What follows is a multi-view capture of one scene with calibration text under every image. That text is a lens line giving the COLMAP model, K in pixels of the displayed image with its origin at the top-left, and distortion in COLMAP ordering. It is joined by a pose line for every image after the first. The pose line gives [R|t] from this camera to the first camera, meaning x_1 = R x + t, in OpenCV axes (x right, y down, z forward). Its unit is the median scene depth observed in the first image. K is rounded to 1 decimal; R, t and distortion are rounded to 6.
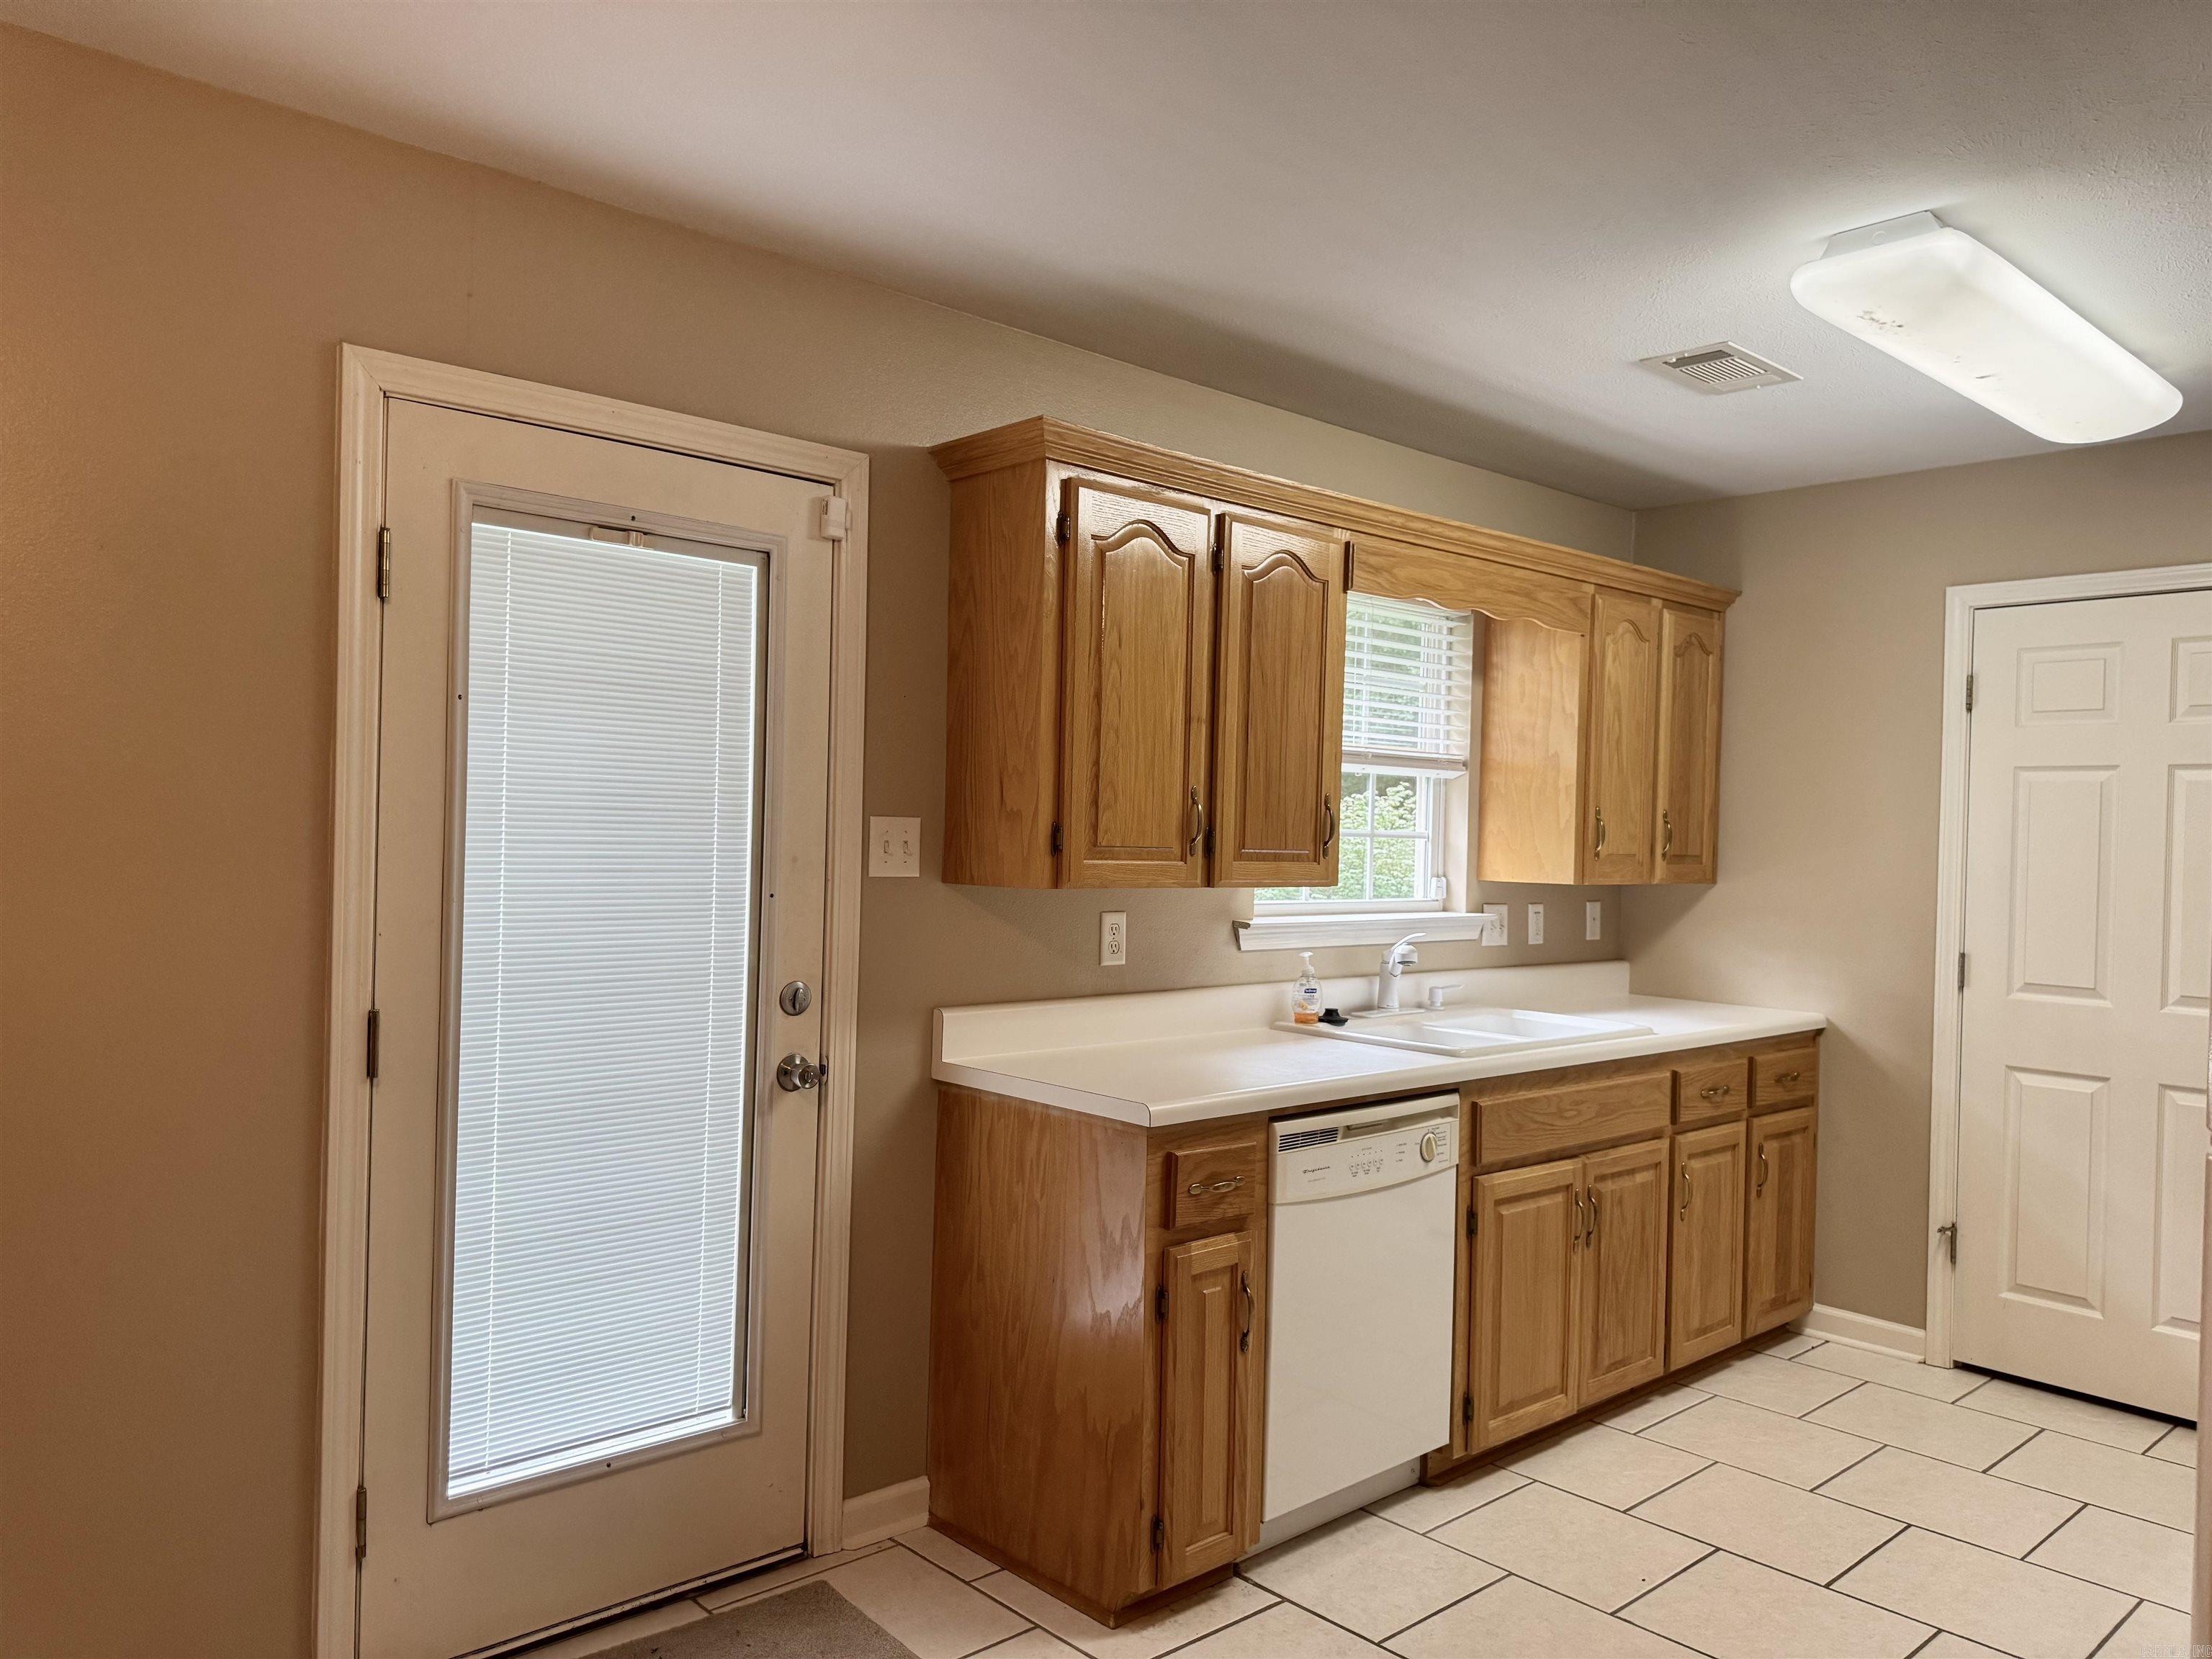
lens RADIAL K [[1587.6, 0, 1106.0], [0, 1587.6, 829.5], [0, 0, 1]] dist [0.051828, -0.081396]
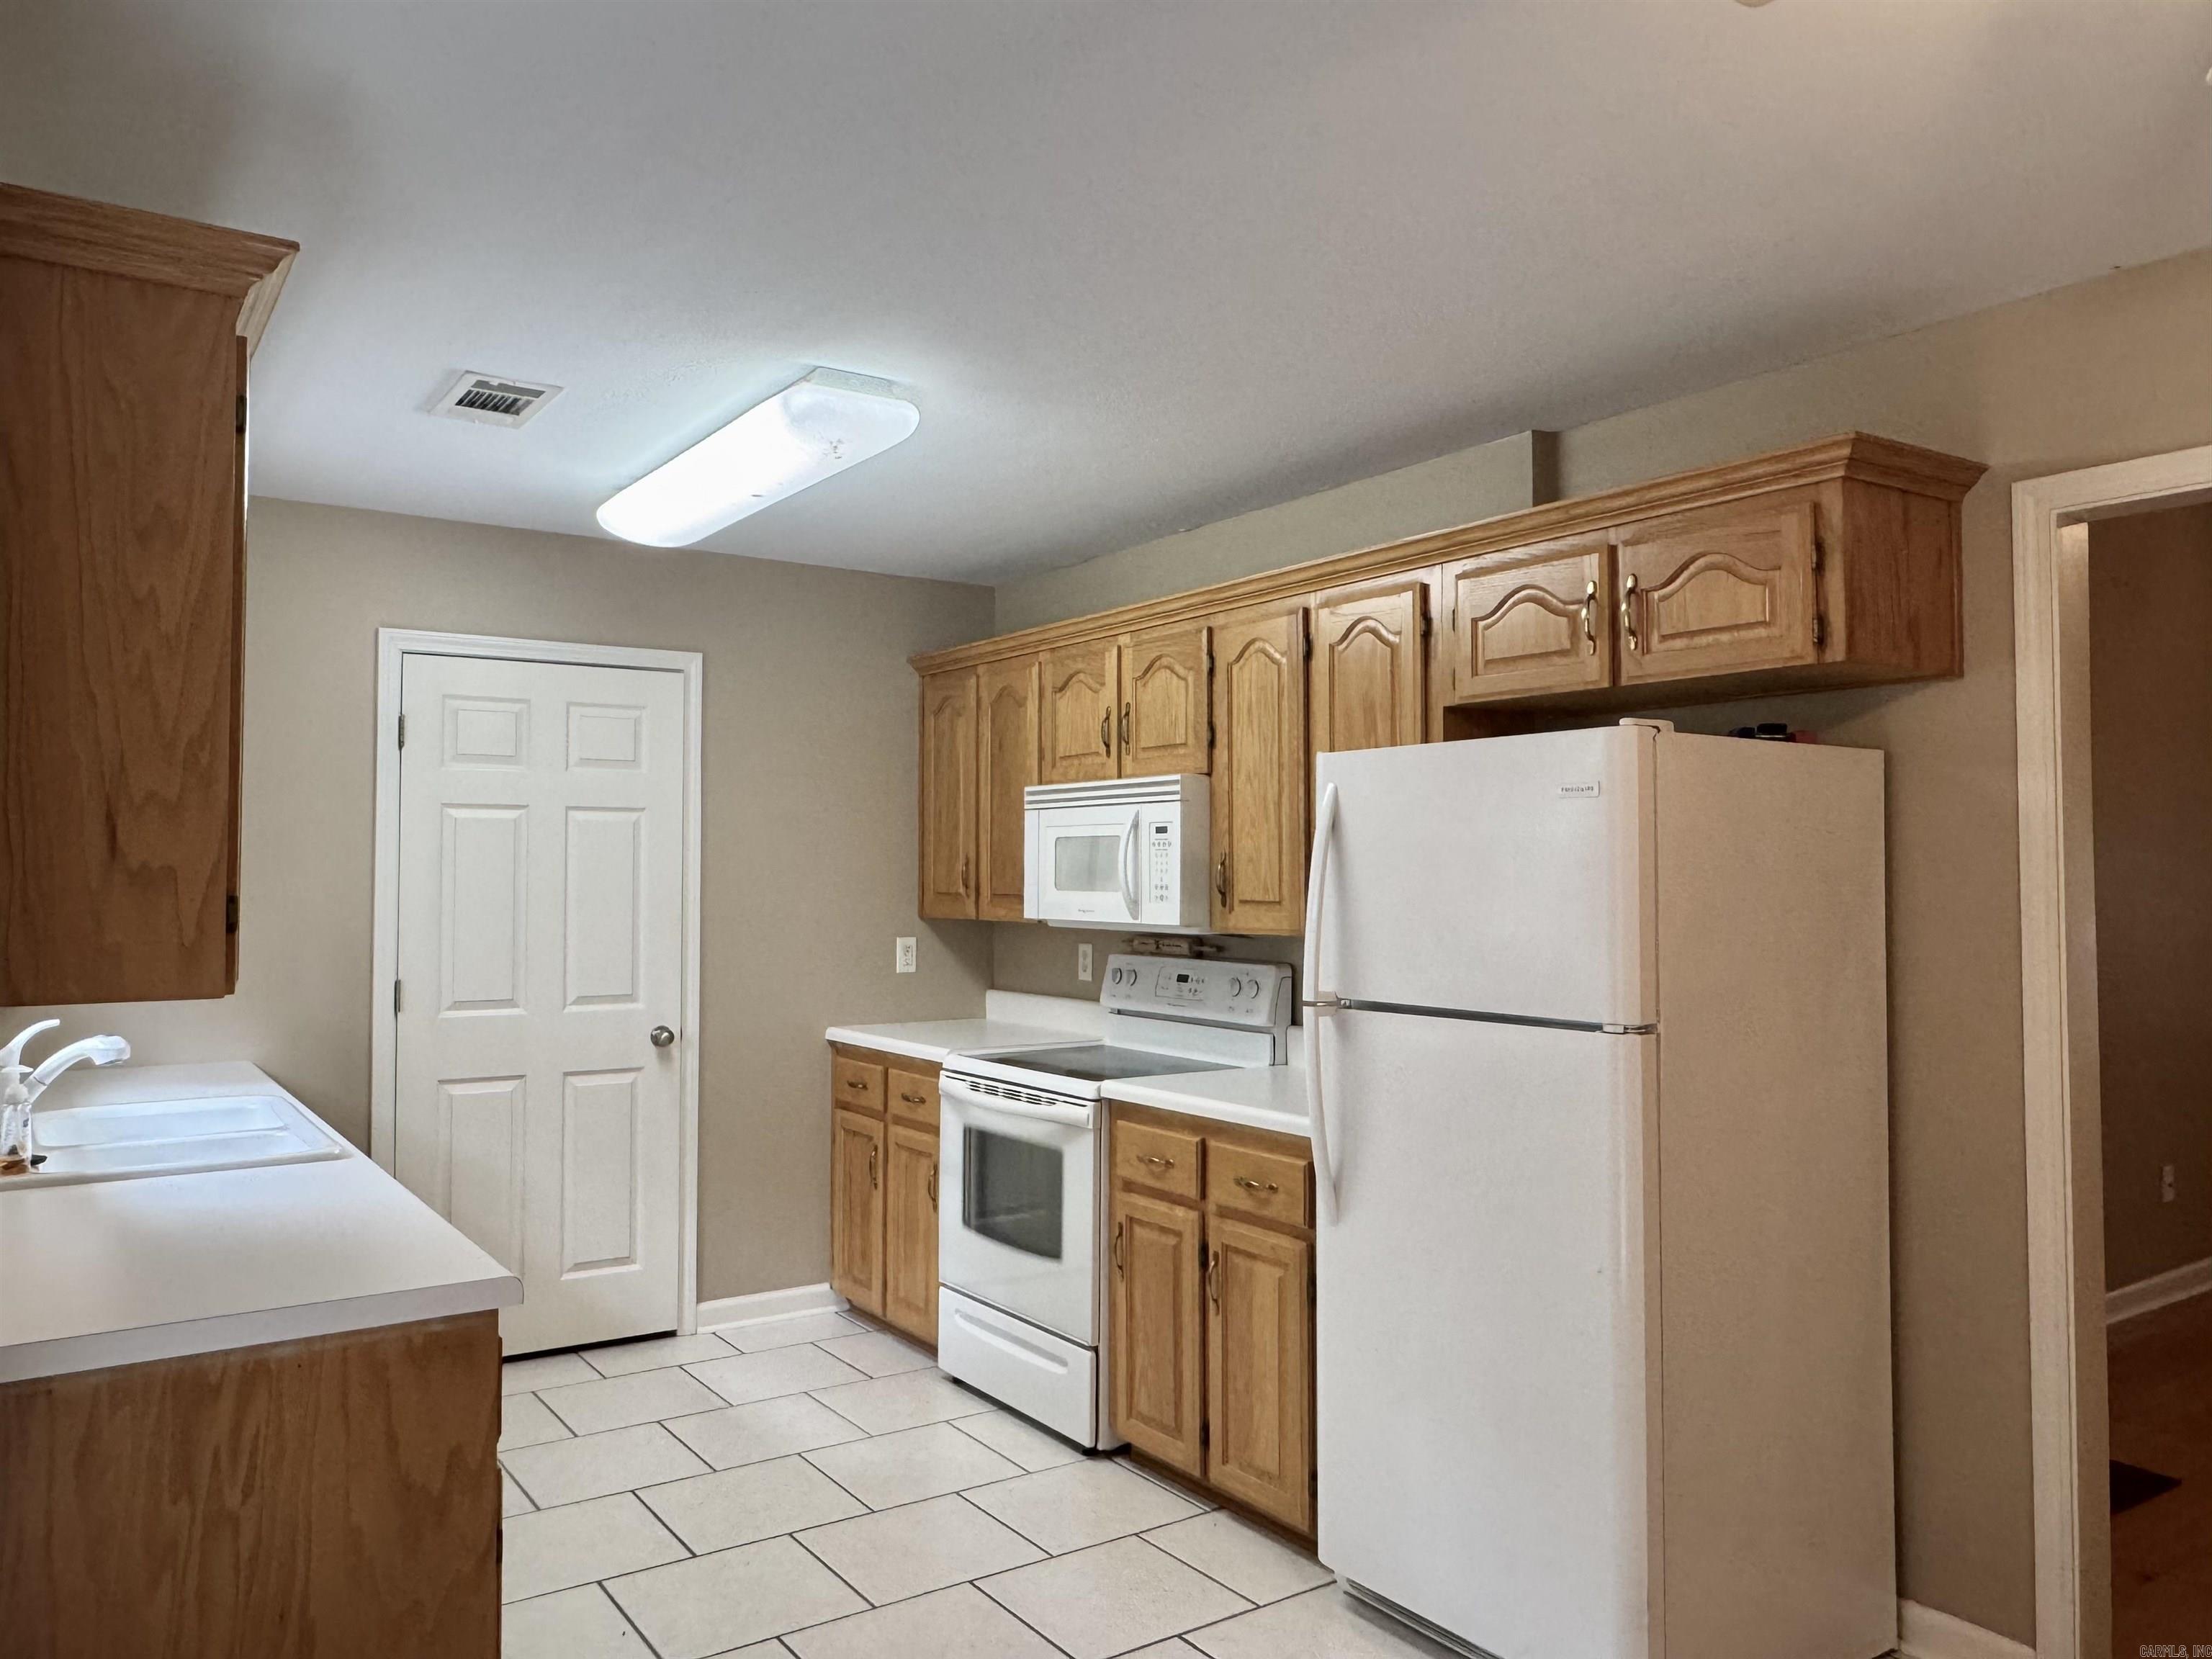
lens RADIAL K [[1549.4, 0, 1106.6], [0, 1549.4, 808.2], [0, 0, 1]] dist [-0.034230, -0.001186]
pose [[0.131429, 0.016972, 0.991180, -0.564178], [0.001962, 0.999847, -0.017380, -0.023233], [-0.991324, 0.004229, 0.131375, 0.576752]]
